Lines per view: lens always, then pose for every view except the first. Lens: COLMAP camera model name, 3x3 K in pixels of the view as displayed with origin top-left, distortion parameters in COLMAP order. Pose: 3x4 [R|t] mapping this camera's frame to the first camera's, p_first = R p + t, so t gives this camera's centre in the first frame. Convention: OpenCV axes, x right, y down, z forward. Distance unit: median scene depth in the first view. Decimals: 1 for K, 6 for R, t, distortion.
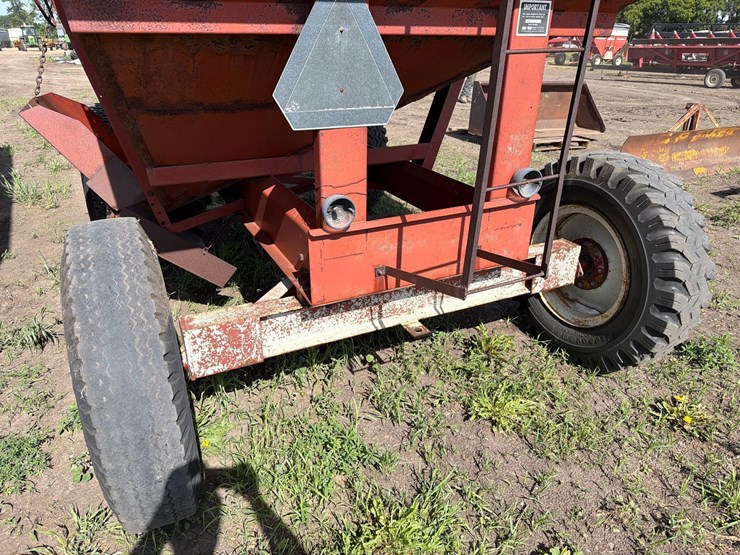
lens RADIAL K [[517.9, 0, 367.3], [0, 517.9, 283.6], [0, 0, 1]] dist [0.051950, -0.068592]
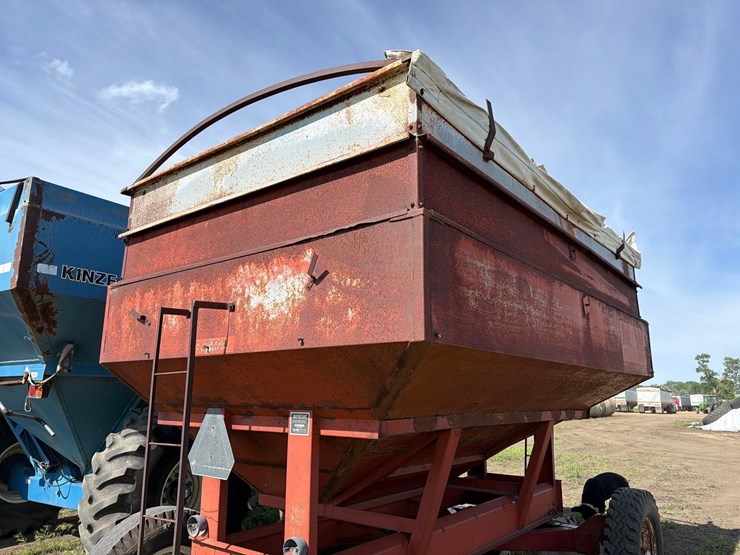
lens RADIAL K [[517.4, 0, 371.2], [0, 517.4, 282.6], [0, 0, 1]] dist [0.094823, -0.152484]
pose [[0.436385, -0.194808, -0.878418, 1.427484], [-0.390316, 0.838651, -0.379892, -0.290828], [0.810692, 0.508640, 0.289938, 0.431266]]
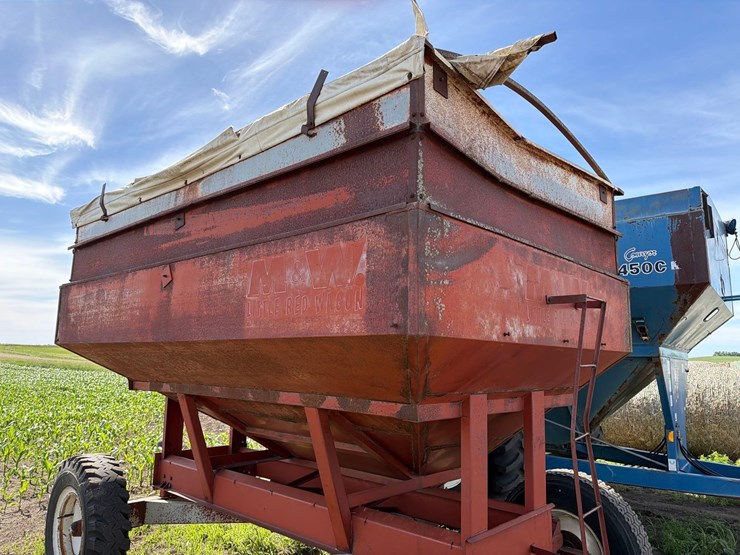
lens RADIAL K [[517.4, 0, 371.2], [0, 517.4, 282.6], [0, 0, 1]] dist [0.094823, -0.152484]
pose [[-0.928949, -0.079839, -0.361498, 0.307200], [-0.183711, 0.947172, 0.262899, -1.569243], [0.321411, 0.310631, -0.894541, 2.978155]]
